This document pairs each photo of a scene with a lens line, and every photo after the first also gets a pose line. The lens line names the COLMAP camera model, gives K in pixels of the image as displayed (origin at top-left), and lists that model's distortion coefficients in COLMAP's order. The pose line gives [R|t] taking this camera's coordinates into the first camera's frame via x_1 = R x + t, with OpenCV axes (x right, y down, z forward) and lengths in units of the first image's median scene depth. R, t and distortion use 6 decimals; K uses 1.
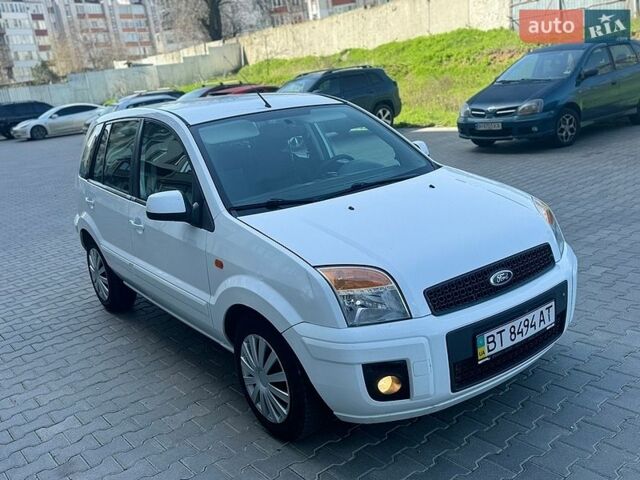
lens RADIAL K [[613.5, 0, 320.0], [0, 613.5, 240.0], [0, 0, 1]] dist [0.067499, -0.119642]
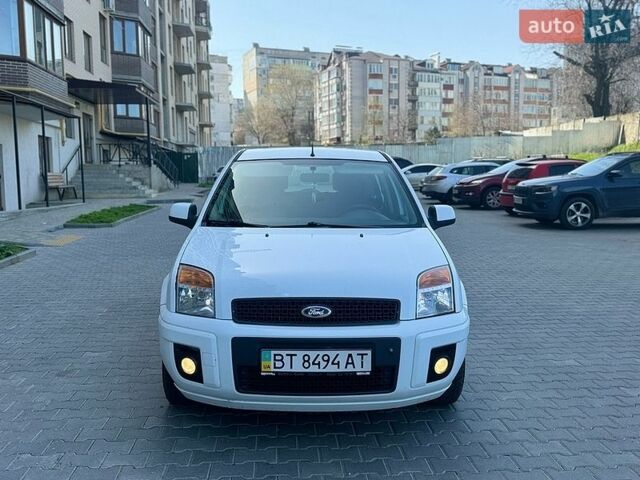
lens RADIAL K [[613.5, 0, 320.0], [0, 613.5, 240.0], [0, 0, 1]] dist [0.067499, -0.119642]
pose [[0.816141, 0.177451, -0.549931, 0.660202], [-0.235530, 0.971194, -0.036161, -0.019578], [0.527673, 0.159038, 0.834427, 0.040969]]
